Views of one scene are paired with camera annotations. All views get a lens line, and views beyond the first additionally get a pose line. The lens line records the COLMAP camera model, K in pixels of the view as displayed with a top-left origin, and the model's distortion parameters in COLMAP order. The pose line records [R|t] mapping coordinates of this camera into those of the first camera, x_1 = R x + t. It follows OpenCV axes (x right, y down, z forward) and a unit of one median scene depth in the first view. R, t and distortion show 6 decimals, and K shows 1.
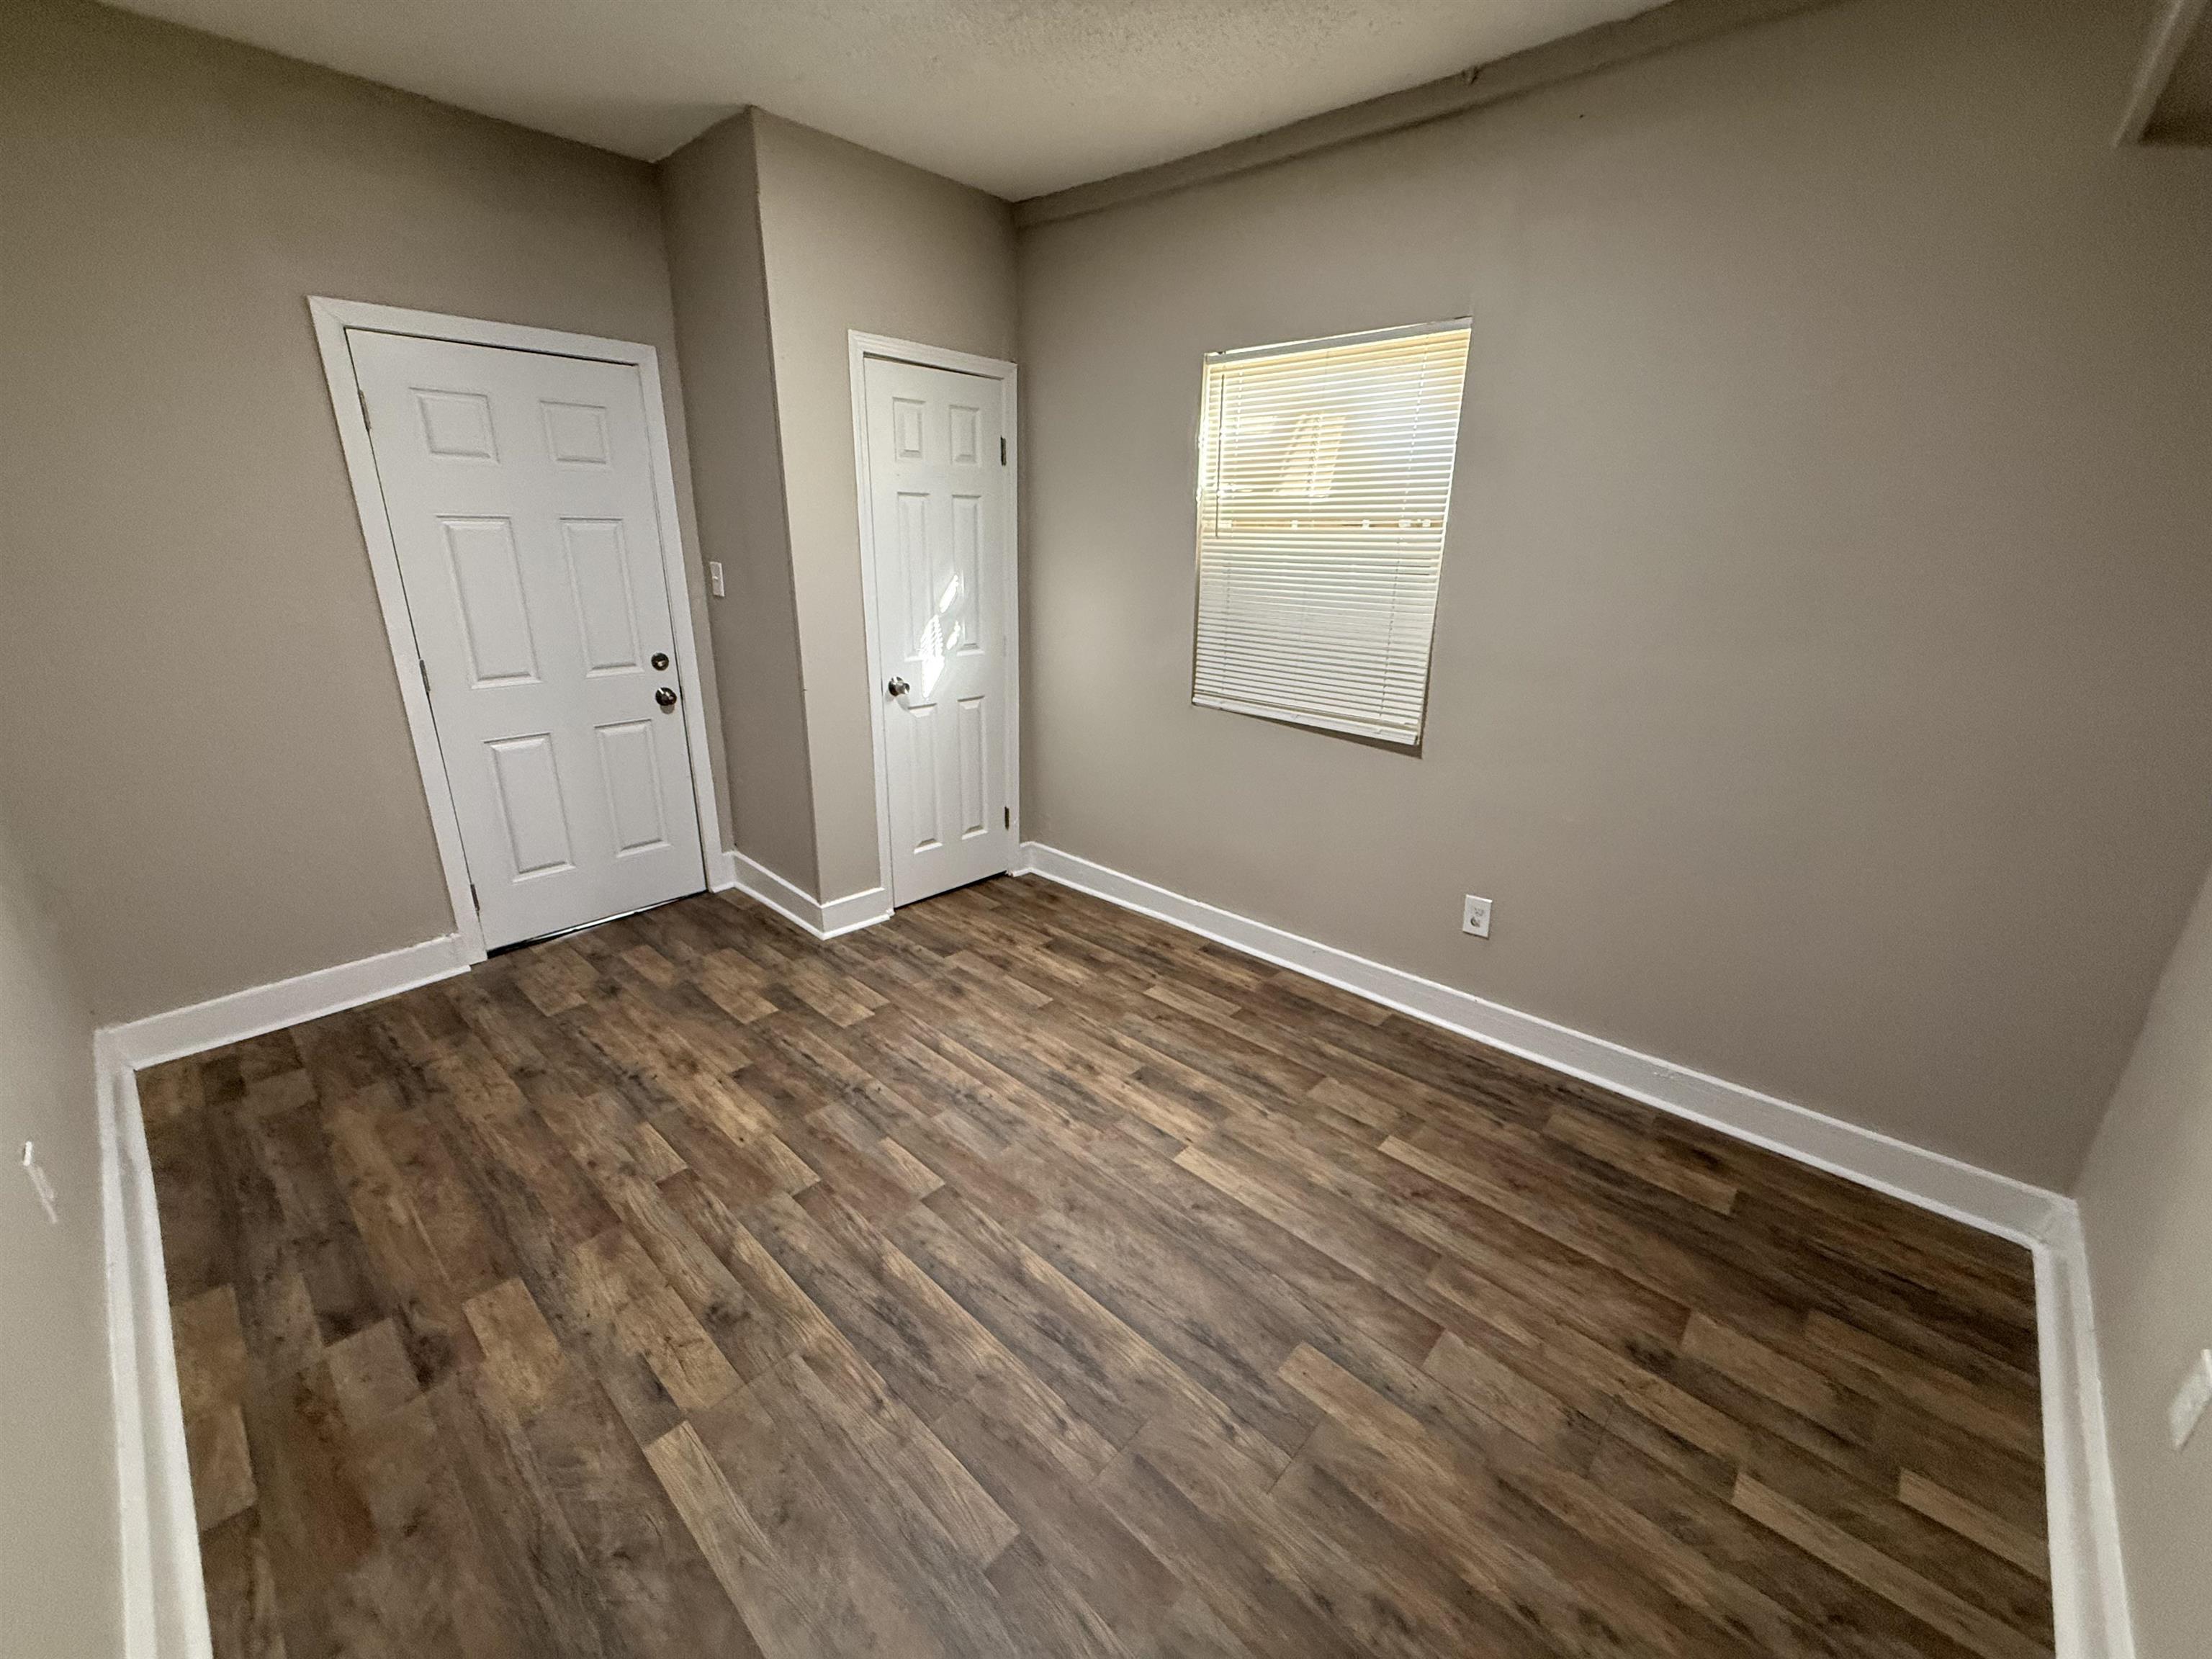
lens RADIAL K [[883.1, 0, 1119.5], [0, 883.1, 830.9], [0, 0, 1]] dist [0.000033, 0.000119]
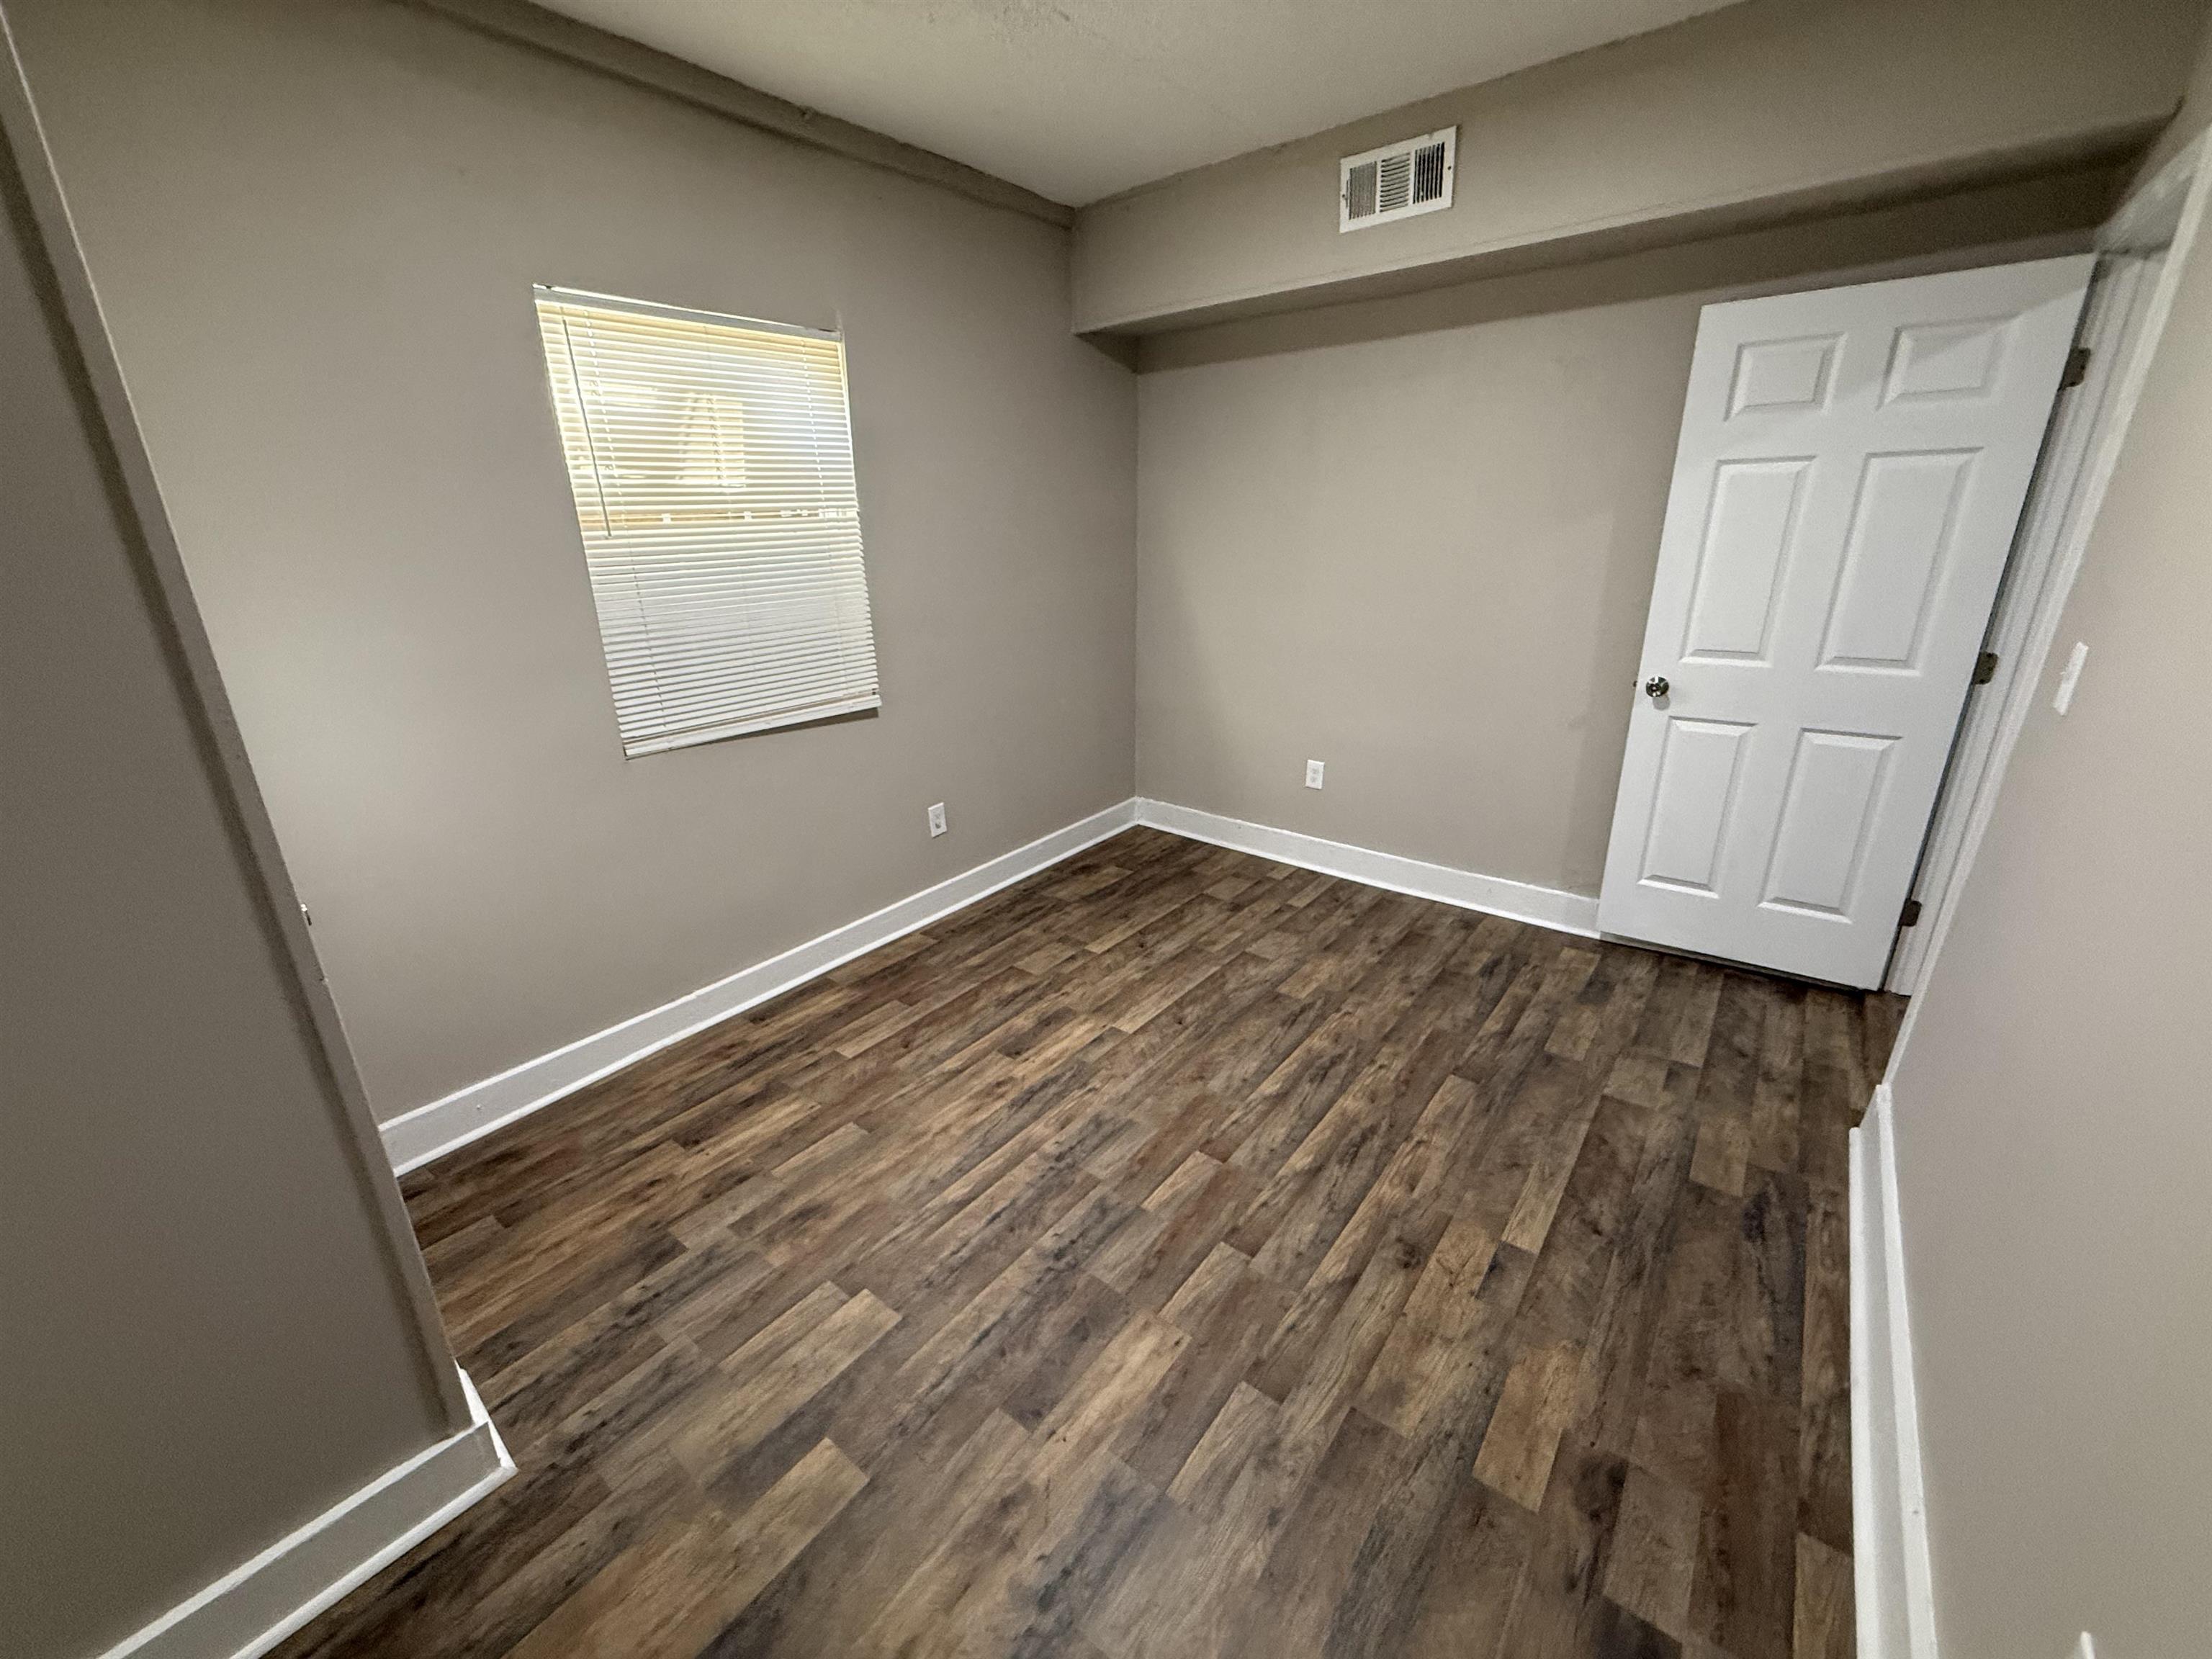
lens RADIAL K [[883.1, 0, 1084.4], [0, 883.1, 828.5], [0, 0, 1]] dist [0.000033, 0.000119]
pose [[-0.060153, -0.352870, 0.933737, -0.949865], [0.341641, 0.871657, 0.351418, -0.317565], [-0.937904, 0.340142, 0.068122, 0.854851]]
